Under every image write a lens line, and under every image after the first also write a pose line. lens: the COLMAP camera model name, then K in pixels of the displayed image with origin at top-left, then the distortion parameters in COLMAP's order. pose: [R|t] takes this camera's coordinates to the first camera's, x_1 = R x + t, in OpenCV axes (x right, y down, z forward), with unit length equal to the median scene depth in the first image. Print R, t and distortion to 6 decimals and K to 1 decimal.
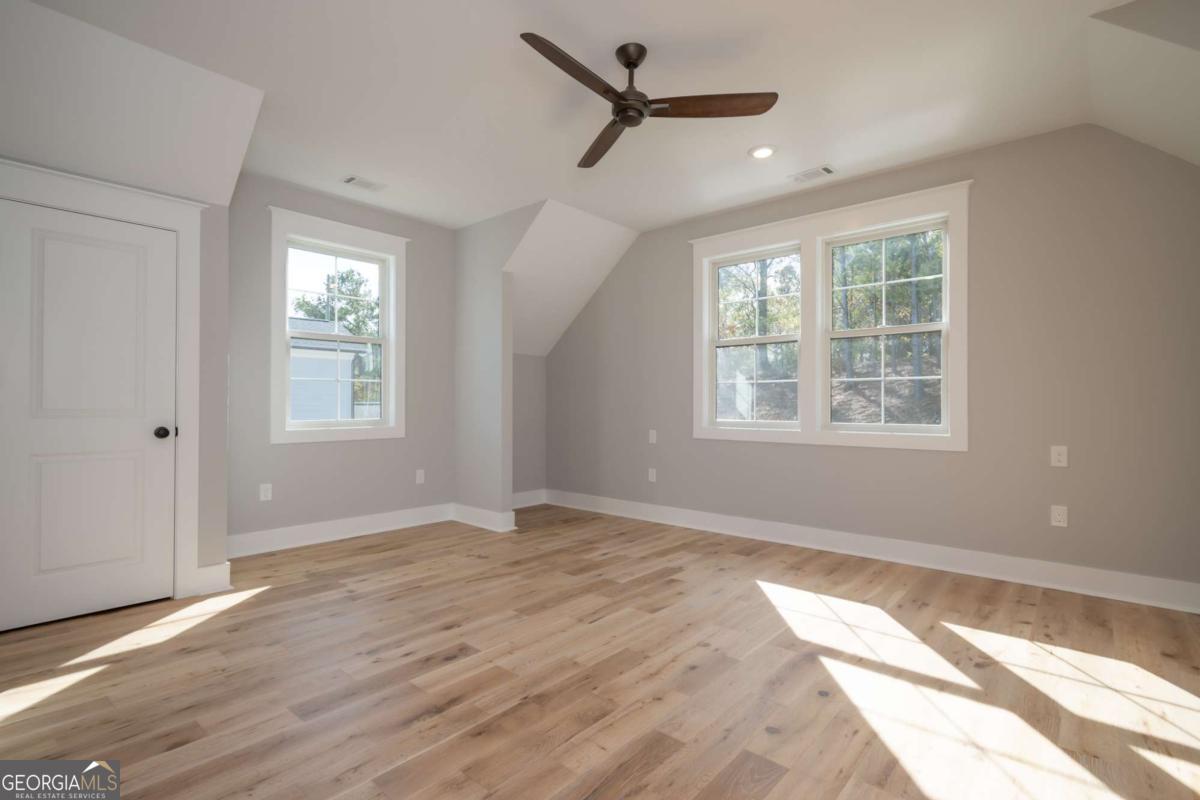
lens RADIAL K [[574.0, 0, 600.0], [0, 574.0, 400.0], [0, 0, 1]] dist [0.000245, -0.000449]
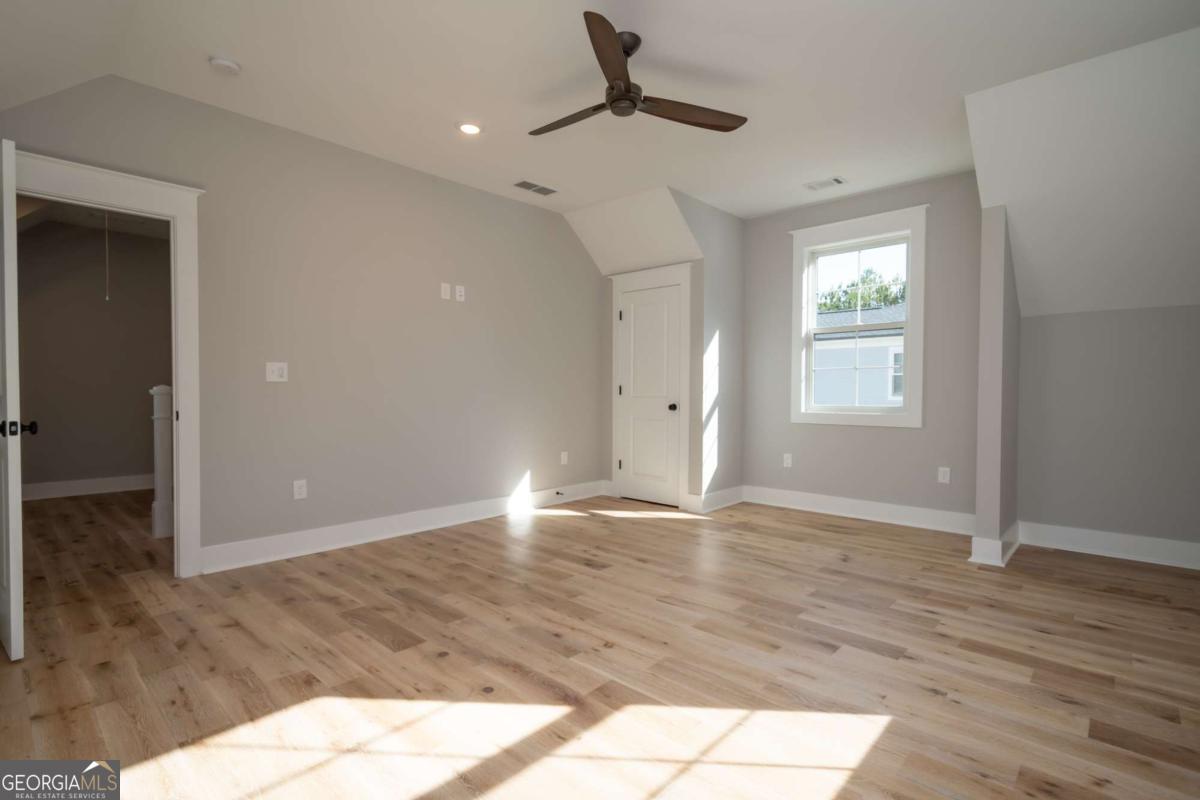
lens RADIAL K [[574.0, 0, 600.0], [0, 574.0, 400.0], [0, 0, 1]] dist [0.000245, -0.000449]
pose [[-0.033312, 0.014994, -0.999333, 0.871959], [0.003799, 0.999882, 0.014876, 0.009727], [0.999438, -0.003301, -0.033365, 0.798586]]
